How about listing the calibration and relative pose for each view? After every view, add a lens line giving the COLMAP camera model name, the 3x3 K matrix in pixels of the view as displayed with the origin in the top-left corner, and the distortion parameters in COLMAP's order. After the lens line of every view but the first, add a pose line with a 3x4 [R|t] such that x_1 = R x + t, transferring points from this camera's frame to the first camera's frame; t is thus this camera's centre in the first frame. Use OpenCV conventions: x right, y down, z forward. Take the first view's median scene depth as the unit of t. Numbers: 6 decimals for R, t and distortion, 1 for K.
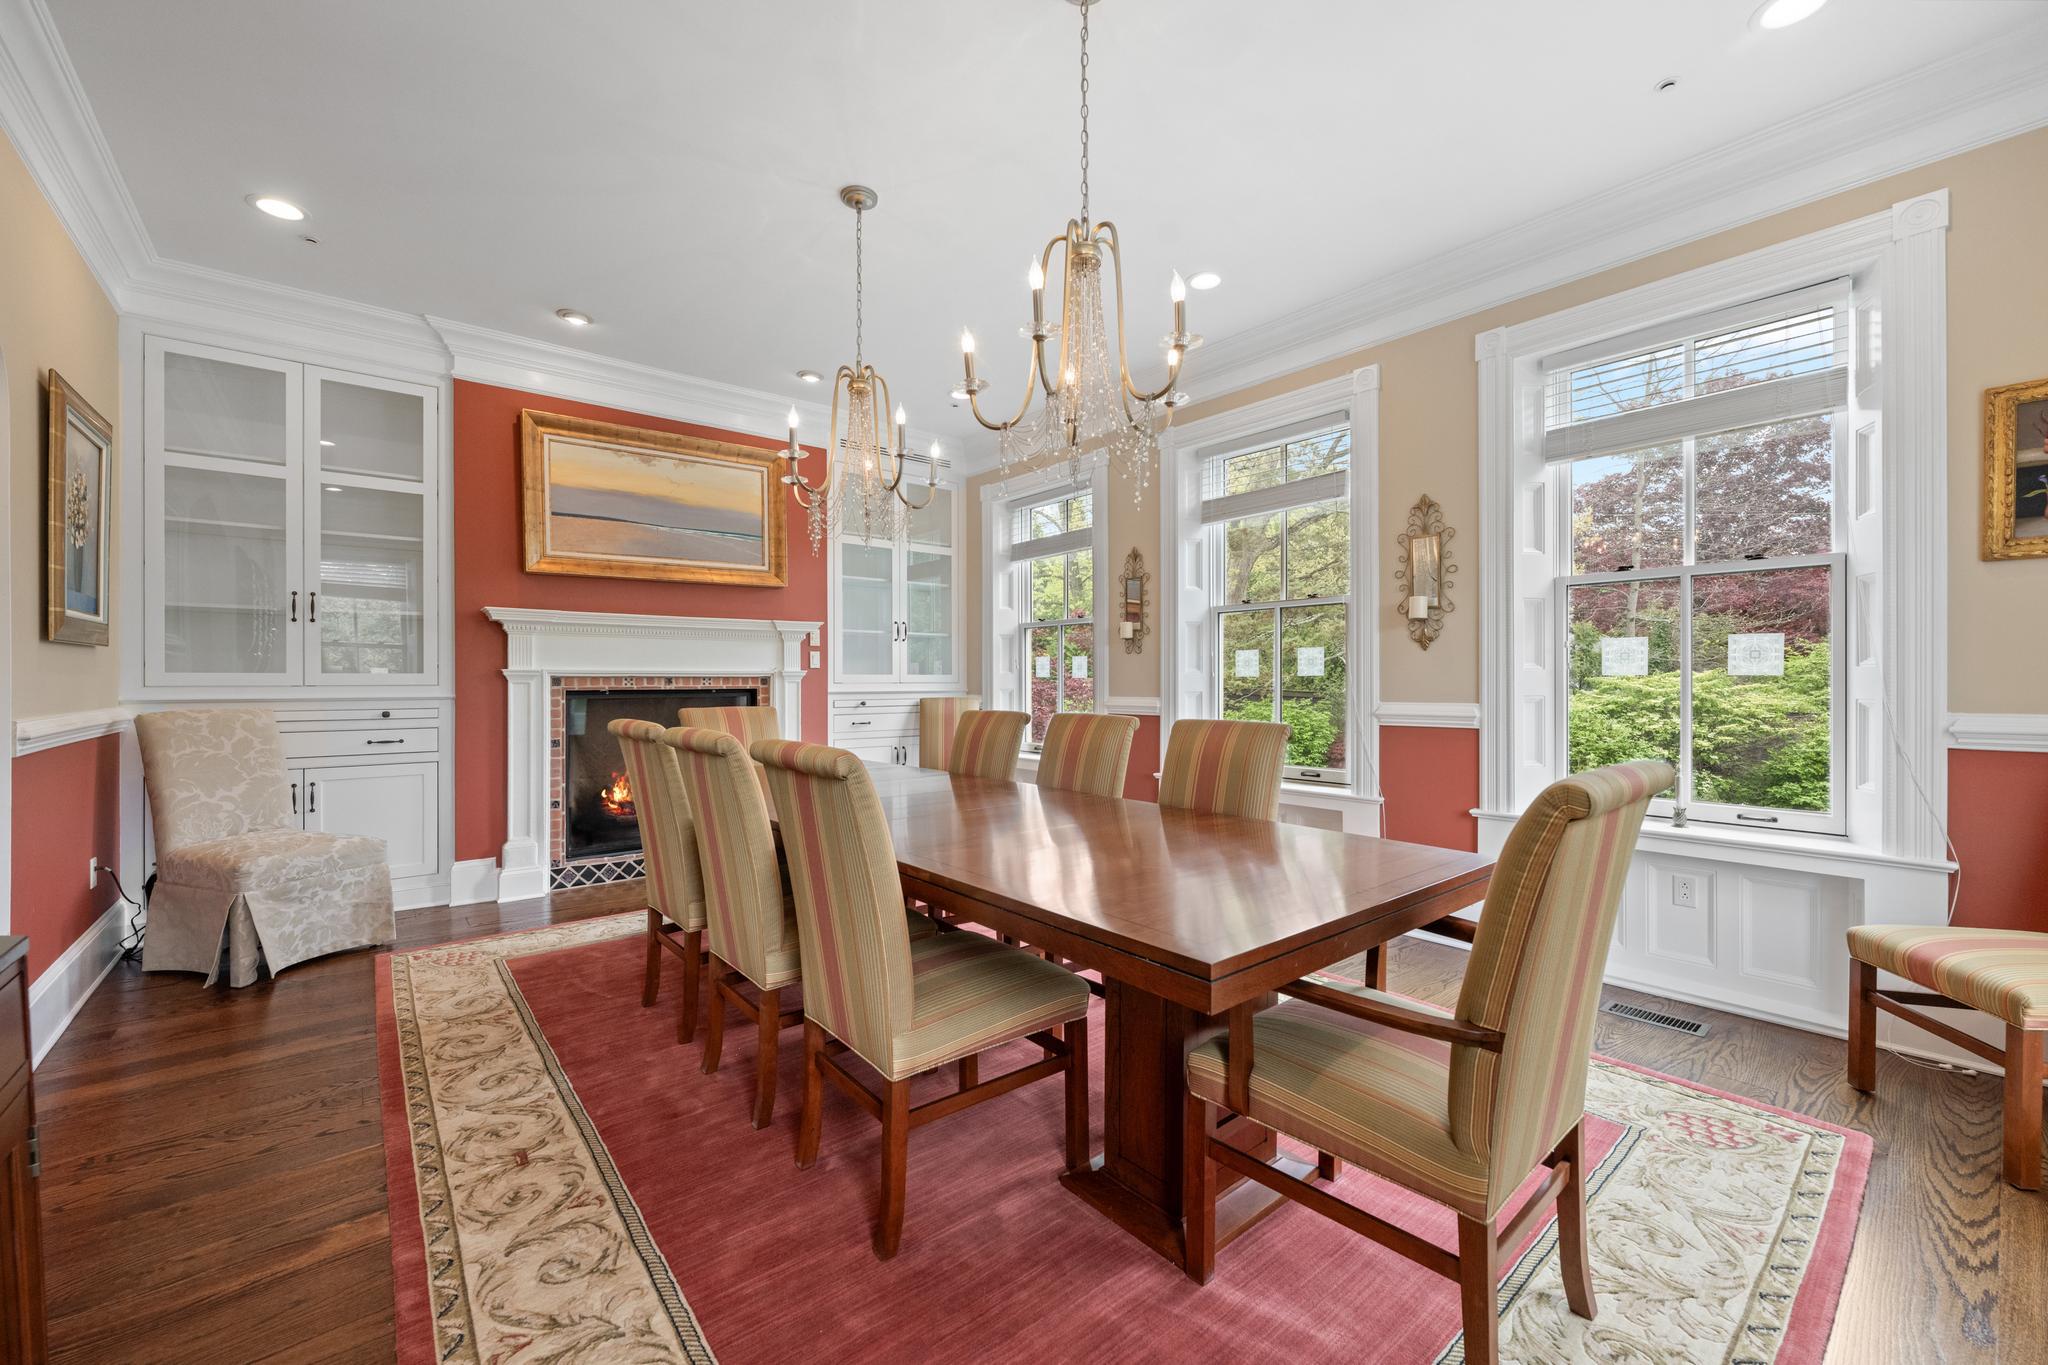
lens RADIAL K [[809.5, 0, 1021.9], [0, 809.5, 682.7], [0, 0, 1]] dist [-0.000582, 0.000021]
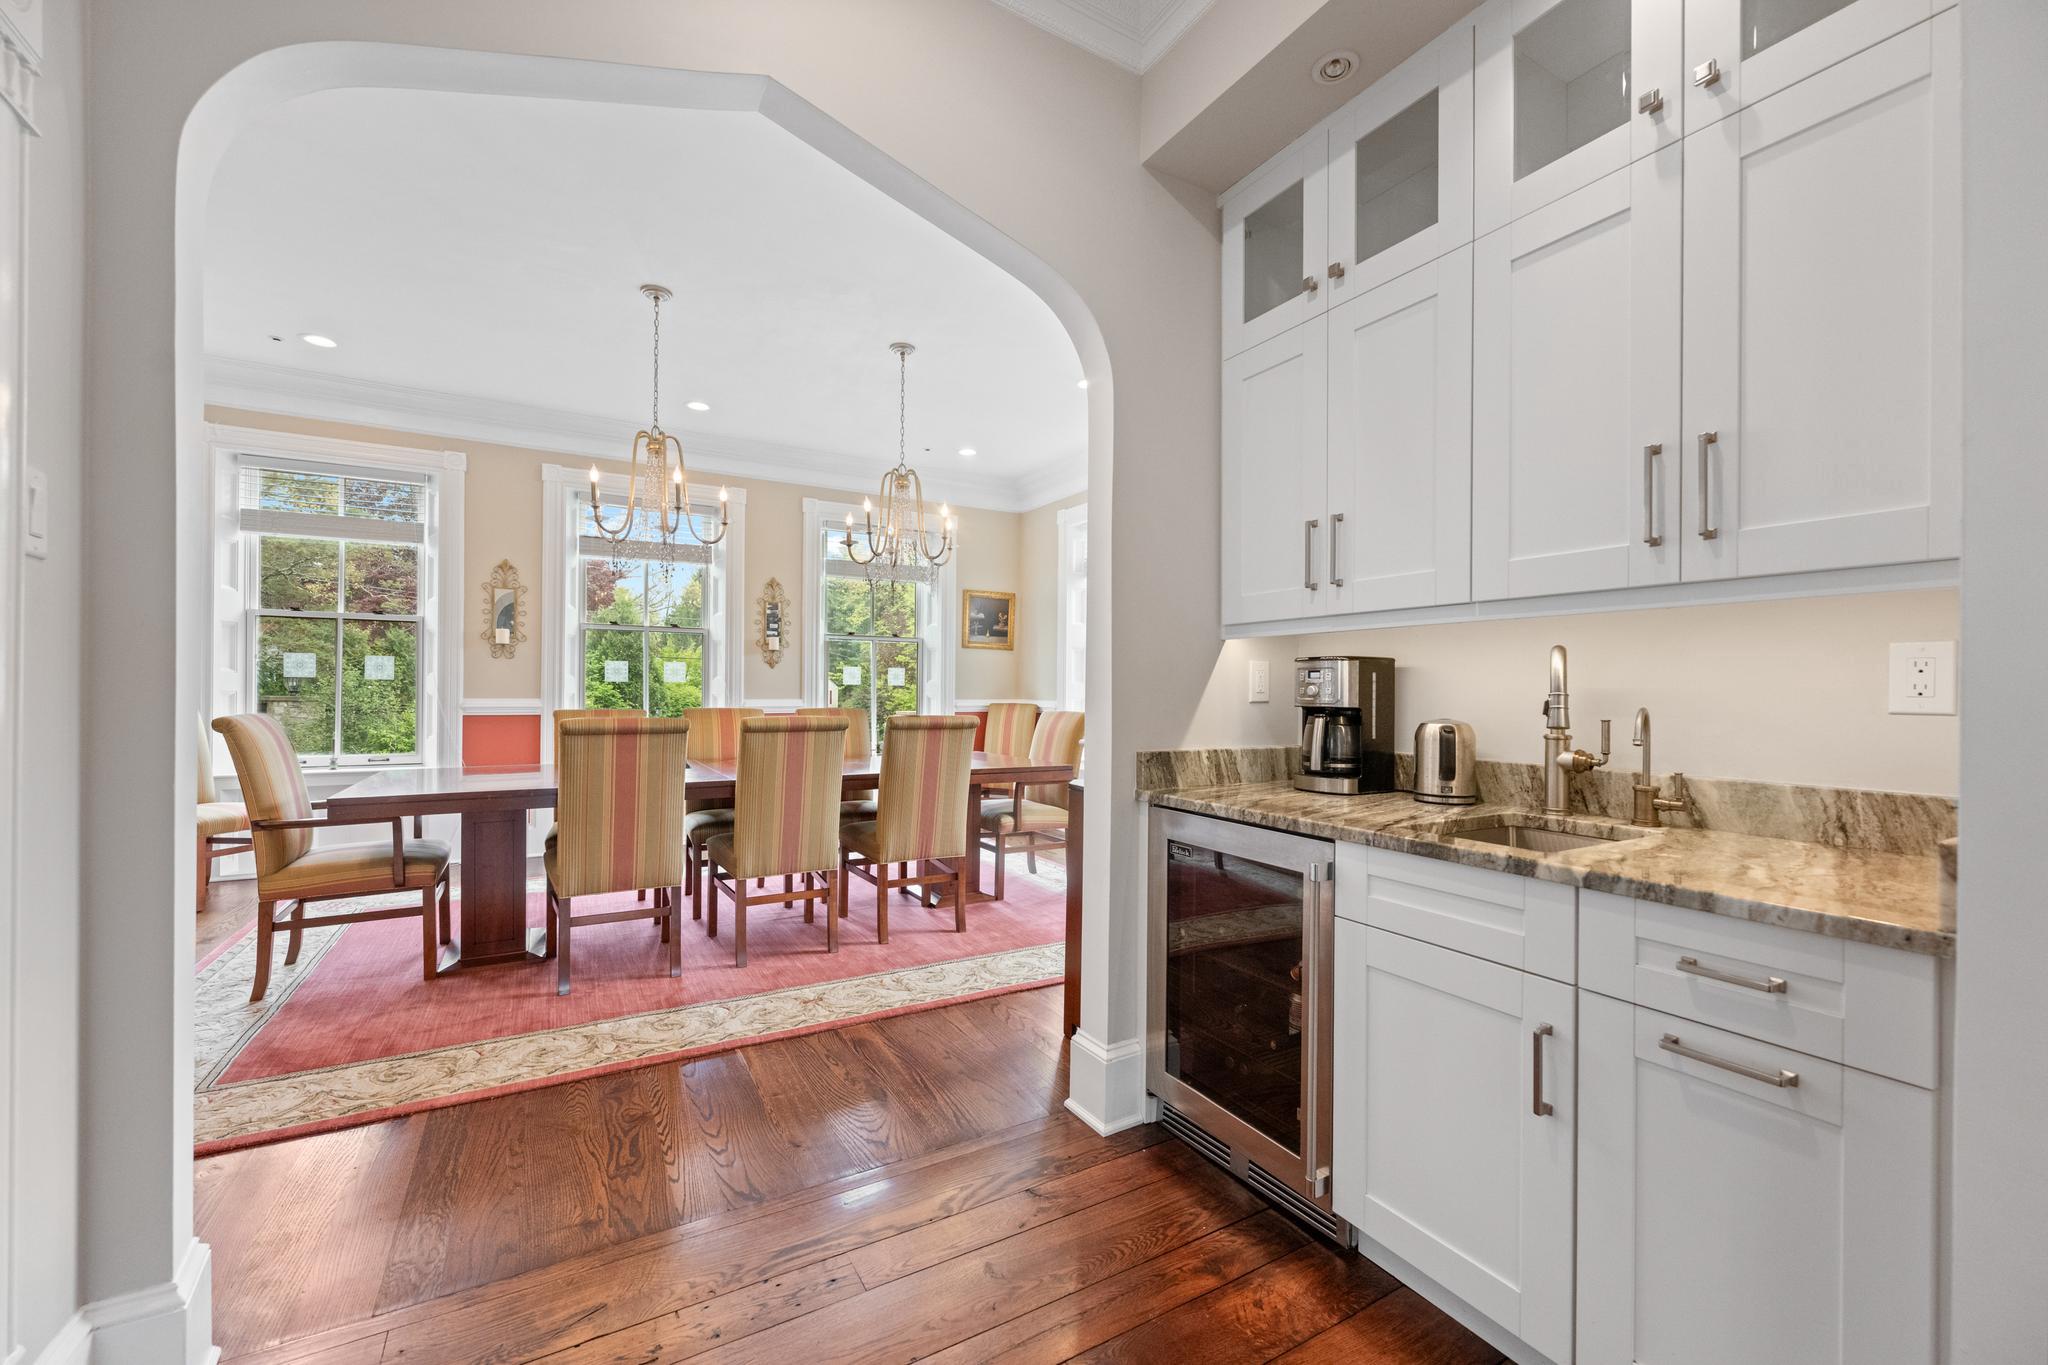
lens RADIAL K [[809.5, 0, 1018.7], [0, 809.5, 687.3], [0, 0, 1]] dist [-0.000582, 0.000021]
pose [[0.165317, 0.008000, 0.986208, -1.540993], [-0.004642, 0.999962, -0.007333, 0.013269], [-0.986230, -0.003366, 0.165347, 0.287601]]
